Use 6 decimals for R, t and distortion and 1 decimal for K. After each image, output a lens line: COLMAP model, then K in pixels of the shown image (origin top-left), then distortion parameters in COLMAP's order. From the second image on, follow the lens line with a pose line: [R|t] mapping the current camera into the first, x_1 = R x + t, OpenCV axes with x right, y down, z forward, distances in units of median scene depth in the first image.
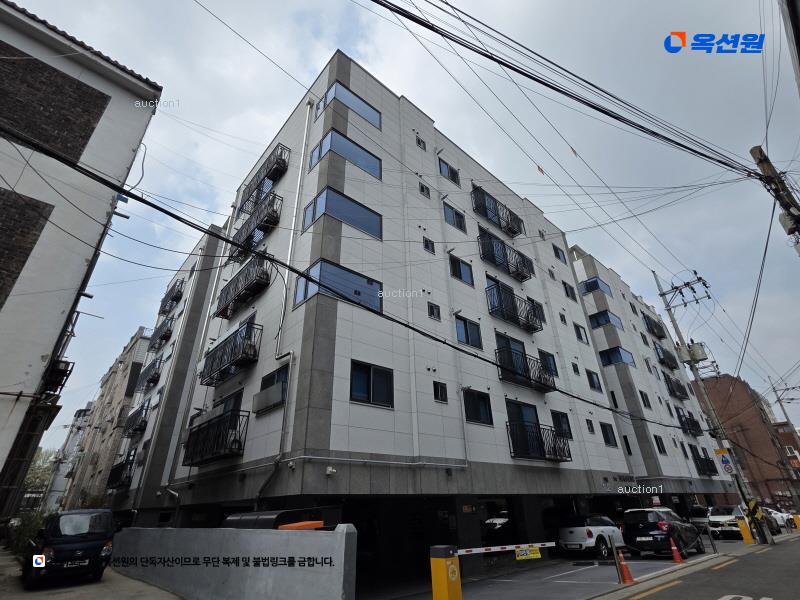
lens RADIAL K [[390.6, 0, 401.0], [0, 390.6, 297.9], [0, 0, 1]] dist [-0.007368, -0.001158]
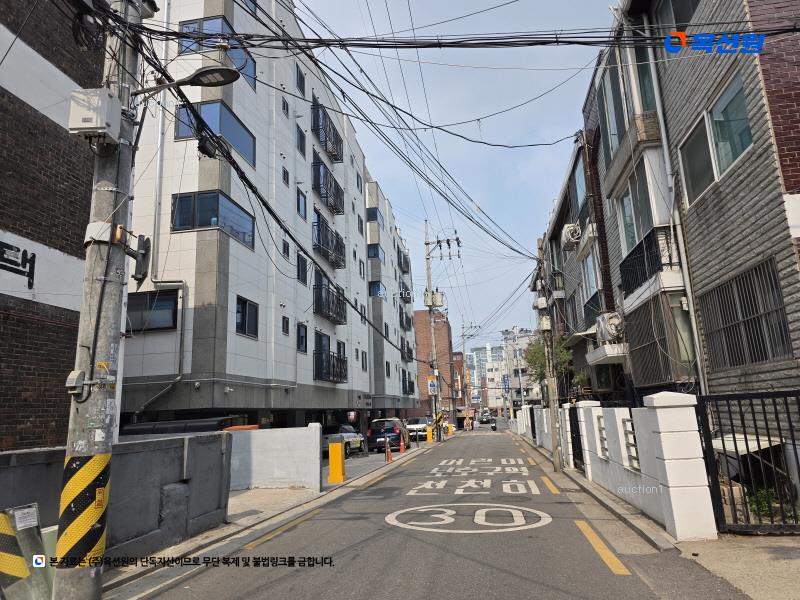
lens RADIAL K [[541.3, 0, 399.7], [0, 541.3, 295.0], [0, 0, 1]] dist [0.009947, 0.000086]
pose [[0.779217, 0.133781, 0.612310, -0.498975], [-0.289364, 0.943390, 0.162124, -0.157068], [-0.555957, -0.303510, 0.773817, -0.304568]]
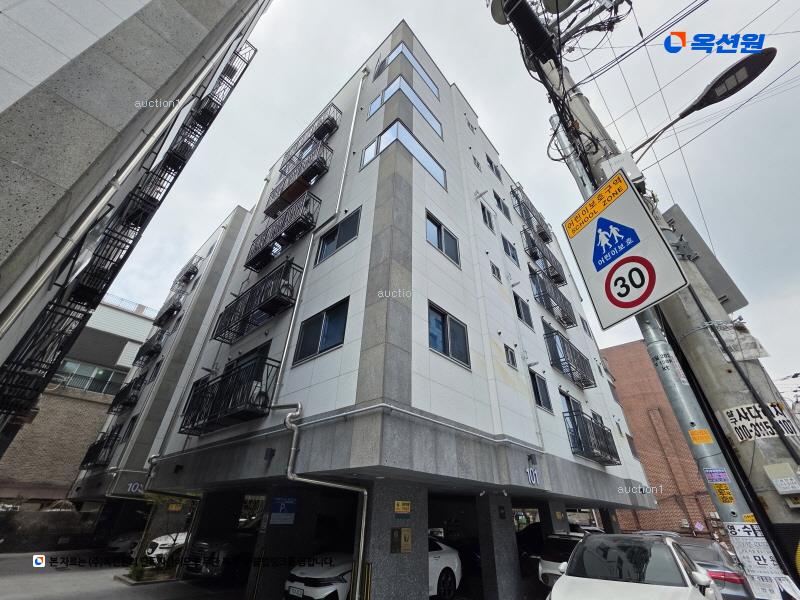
lens RADIAL K [[322.2, 0, 393.7], [0, 322.2, 303.3], [0, 0, 1]] dist [0.000912, 0.000077]
pose [[0.993235, 0.106348, 0.046624, -0.160010], [-0.102624, 0.991807, -0.076077, 0.157433], [-0.054333, 0.070777, 0.996011, 0.255614]]
